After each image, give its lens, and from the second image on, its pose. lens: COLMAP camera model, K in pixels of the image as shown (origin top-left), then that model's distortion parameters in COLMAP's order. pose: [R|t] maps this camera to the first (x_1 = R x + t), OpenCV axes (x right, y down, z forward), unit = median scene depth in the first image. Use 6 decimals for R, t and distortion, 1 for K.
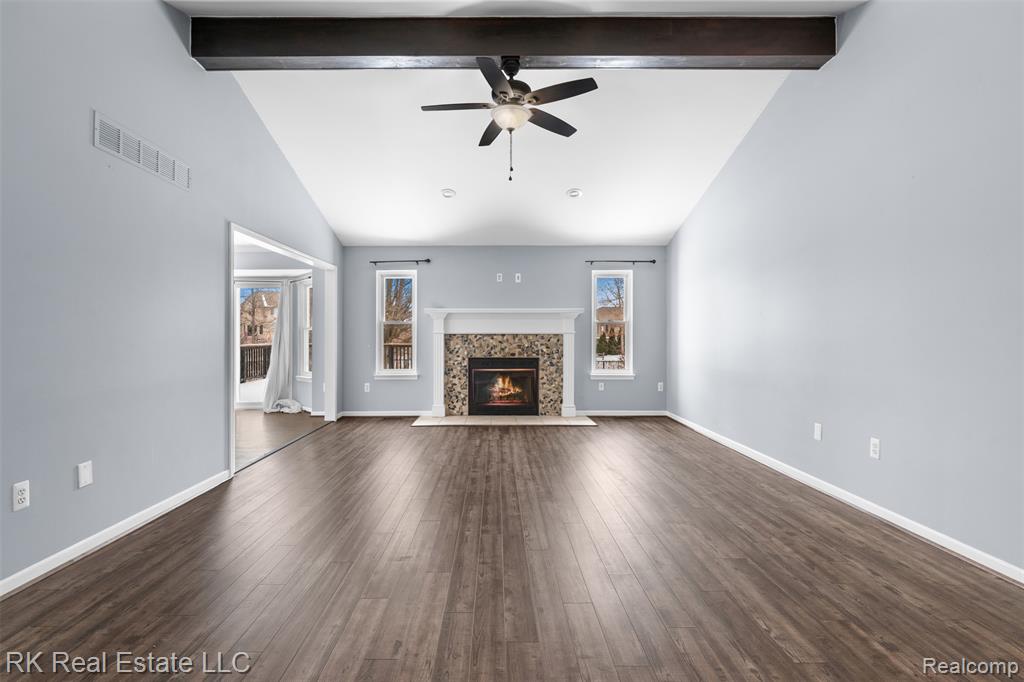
lens RADIAL K [[460.2, 0, 505.8], [0, 460.2, 335.2], [0, 0, 1]] dist [-0.005268, 0.000961]
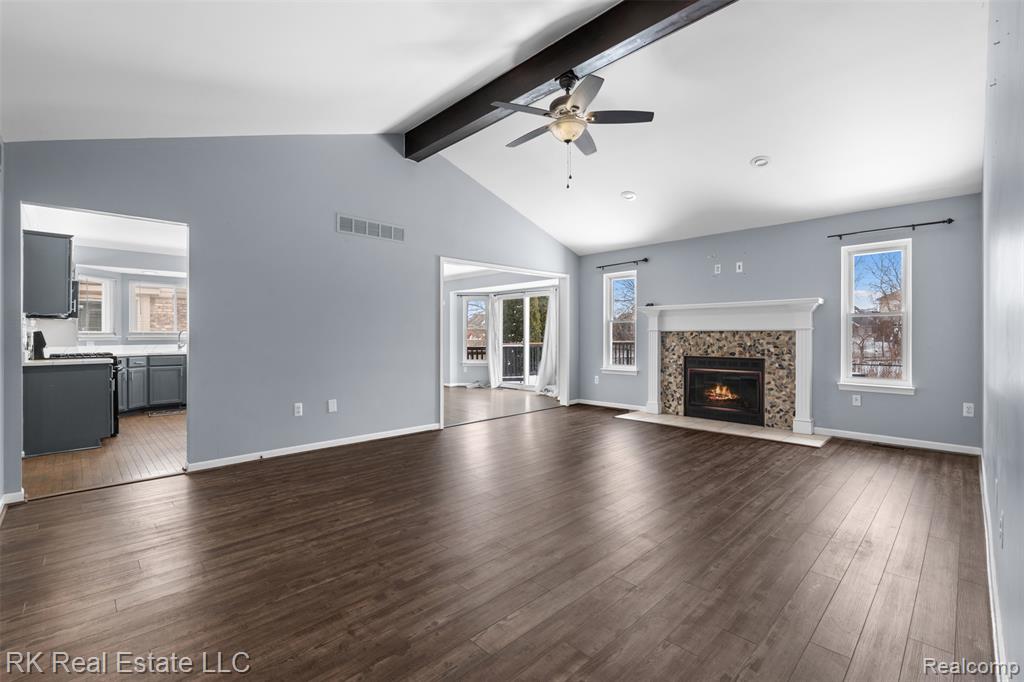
lens RADIAL K [[460.2, 0, 520.9], [0, 460.2, 336.4], [0, 0, 1]] dist [-0.005268, 0.000961]
pose [[0.696001, 0.000956, -0.718040, 0.370875], [0.002503, 0.999990, 0.003758, 0.003461], [0.718037, -0.004412, 0.695991, 0.088530]]
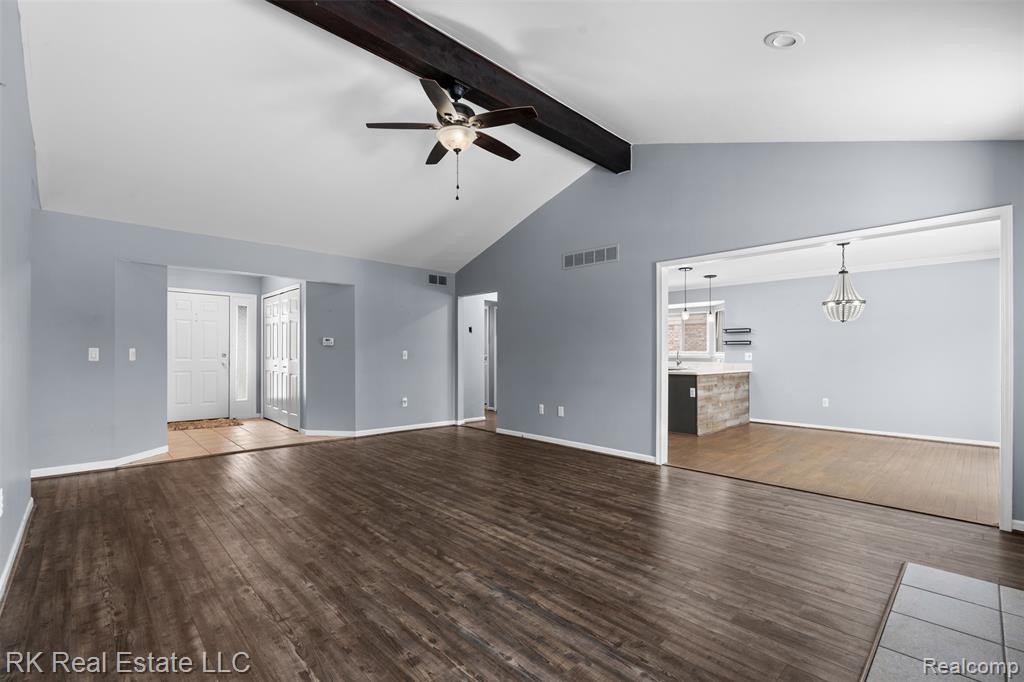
lens RADIAL K [[460.2, 0, 505.6], [0, 460.2, 351.2], [0, 0, 1]] dist [-0.005268, 0.000961]
pose [[-0.751154, -0.005739, -0.660102, 0.316982], [-0.000827, 0.999970, -0.007753, 0.004827], [0.660126, -0.005278, -0.751136, 0.964571]]
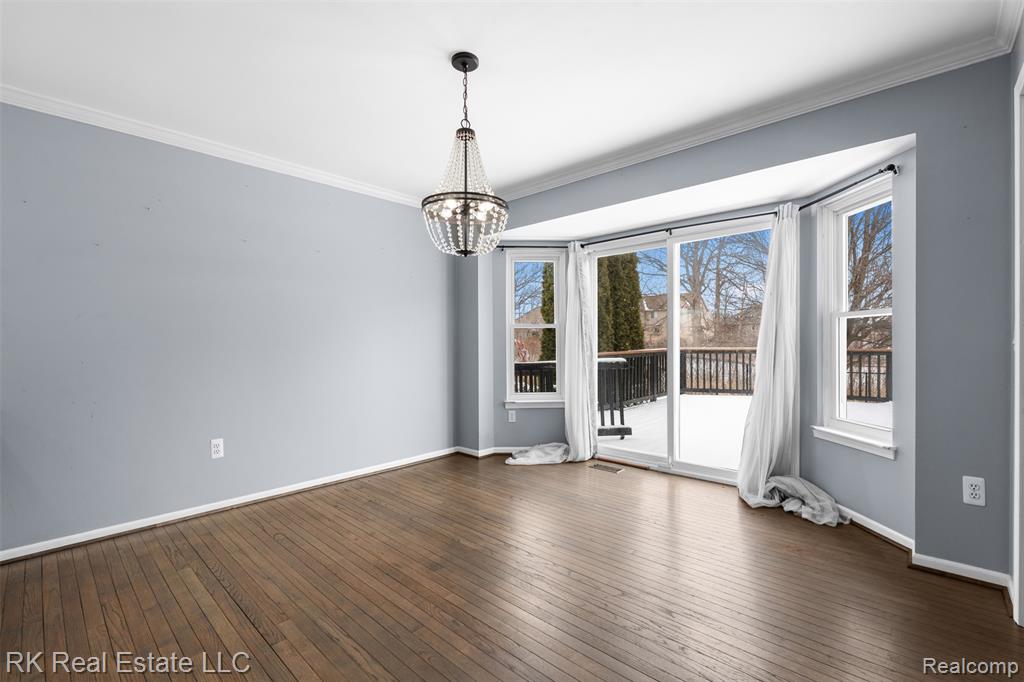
lens RADIAL K [[460.2, 0, 511.8], [0, 460.2, 336.2], [0, 0, 1]] dist [-0.005268, 0.000961]
pose [[0.722602, -0.006157, -0.691236, -0.391059], [0.003999, 0.999981, -0.004726, 0.006009], [0.691252, 0.000651, 0.722613, 0.534267]]
